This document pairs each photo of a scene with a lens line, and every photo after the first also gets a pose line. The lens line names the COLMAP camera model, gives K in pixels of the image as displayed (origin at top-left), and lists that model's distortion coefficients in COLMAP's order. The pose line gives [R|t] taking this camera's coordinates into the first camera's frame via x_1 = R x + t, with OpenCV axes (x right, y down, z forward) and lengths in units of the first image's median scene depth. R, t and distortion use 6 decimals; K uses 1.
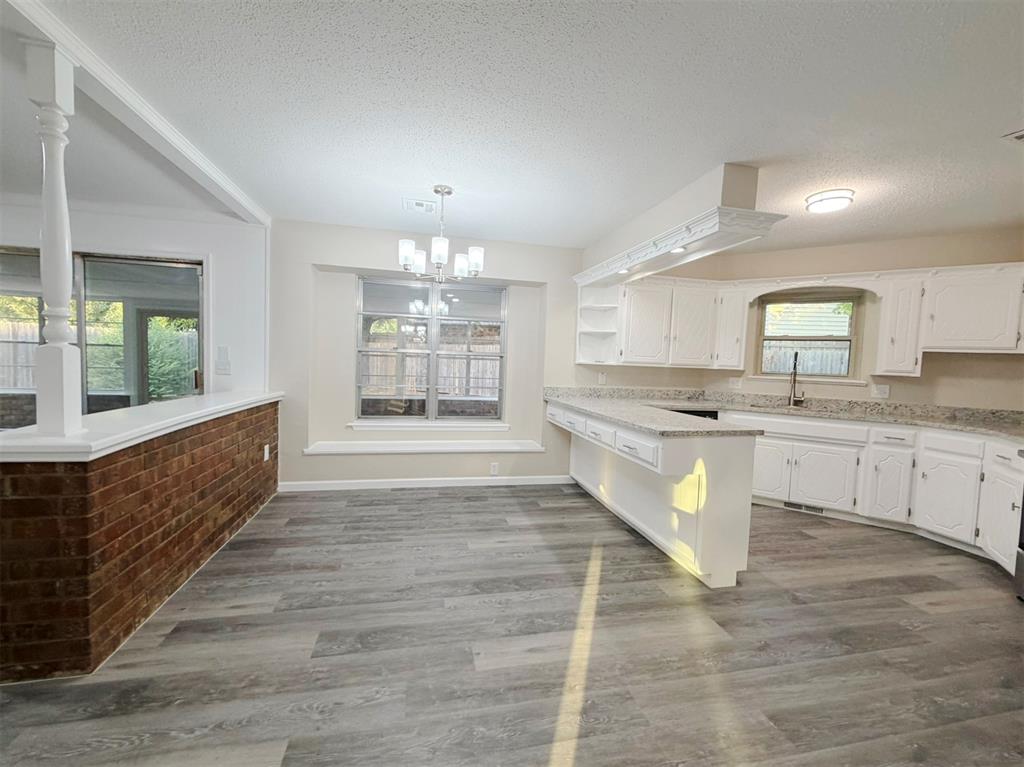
lens RADIAL K [[413.9, 0, 512.0], [0, 413.9, 383.5], [0, 0, 1]] dist [-0.001136, -0.000698]
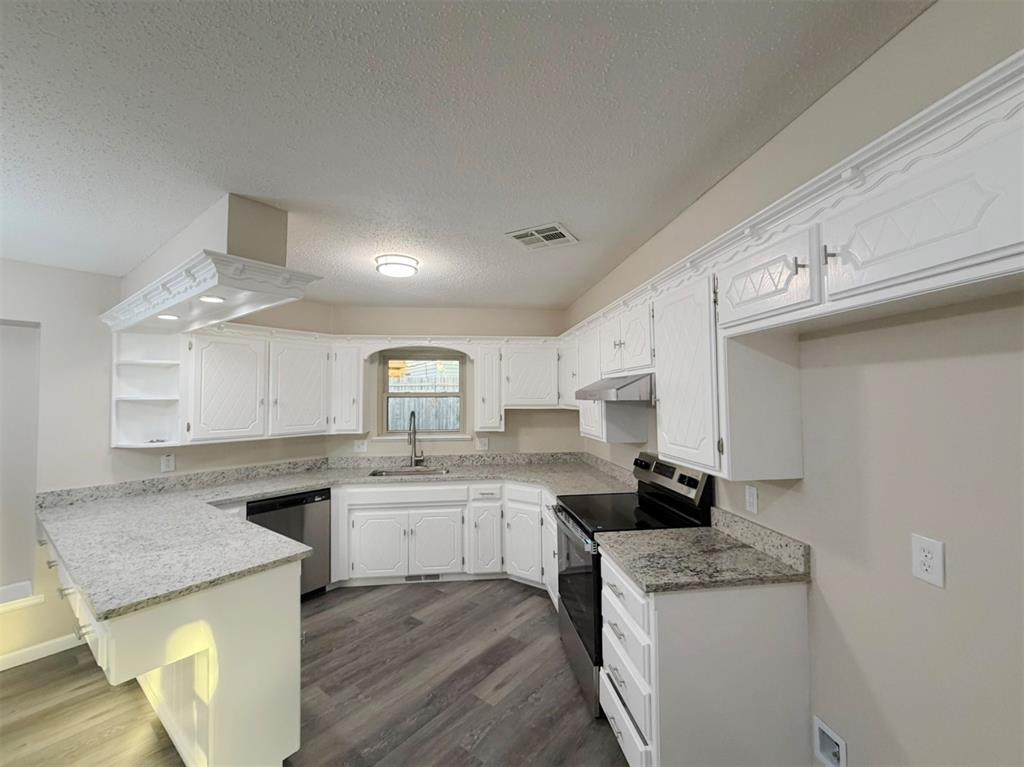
lens RADIAL K [[413.9, 0, 512.0], [0, 413.9, 383.5], [0, 0, 1]] dist [-0.001136, -0.000698]
pose [[0.773117, -0.025378, 0.633755, 0.273662], [0.073579, 0.996041, -0.049874, -0.081798], [-0.629981, 0.085190, 0.771924, 0.100479]]
